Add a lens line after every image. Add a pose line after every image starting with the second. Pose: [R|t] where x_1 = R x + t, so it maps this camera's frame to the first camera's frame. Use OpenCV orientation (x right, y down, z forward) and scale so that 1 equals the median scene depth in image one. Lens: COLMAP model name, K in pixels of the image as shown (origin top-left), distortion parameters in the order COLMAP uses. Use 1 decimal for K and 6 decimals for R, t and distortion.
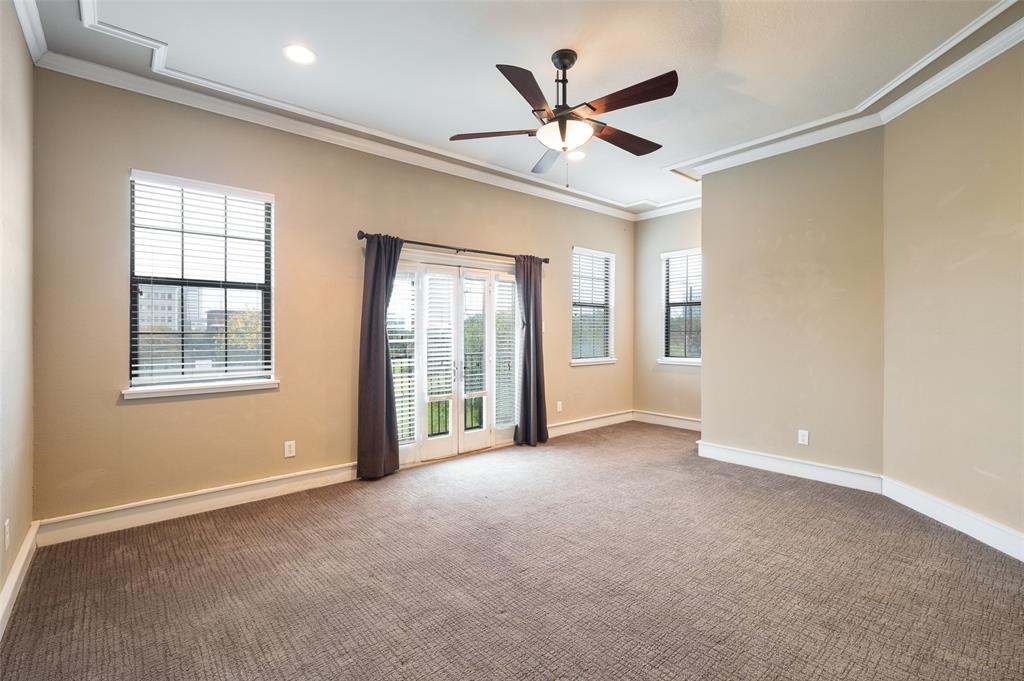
lens RADIAL K [[453.7, 0, 525.7], [0, 453.7, 339.7], [0, 0, 1]] dist [-0.000797, -0.000170]
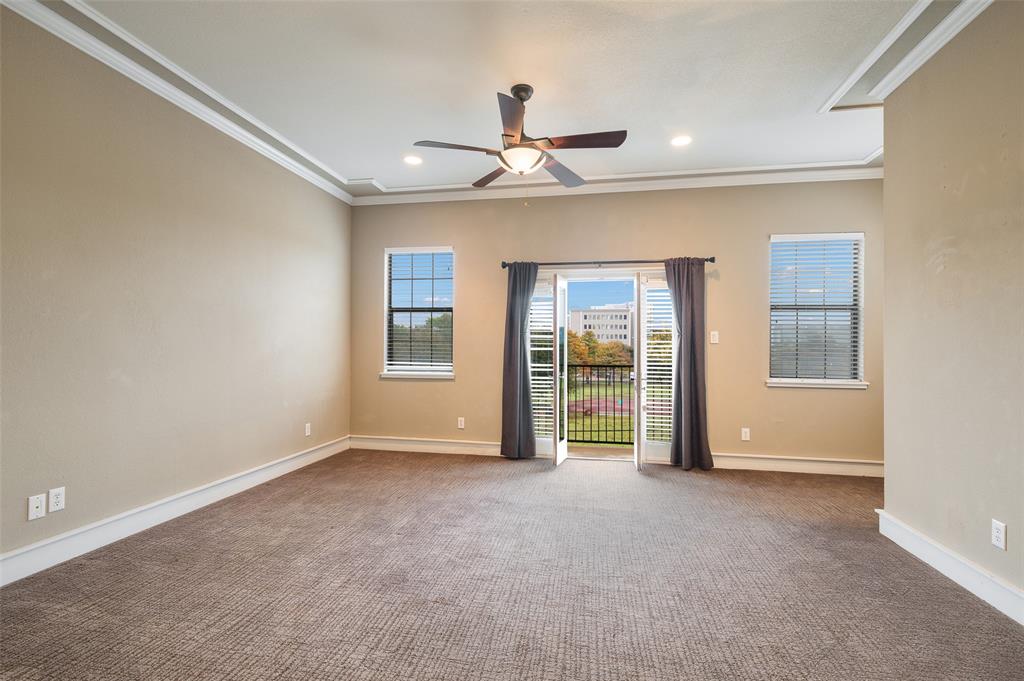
lens RADIAL K [[483.4, 0, 510.6], [0, 483.4, 352.2], [0, 0, 1]] dist [0.000266, -0.000029]
pose [[0.608177, 0.016609, -0.793628, 0.709532], [-0.025614, 0.999671, 0.001293, 0.013097], [0.793388, 0.019542, 0.608402, 0.183867]]
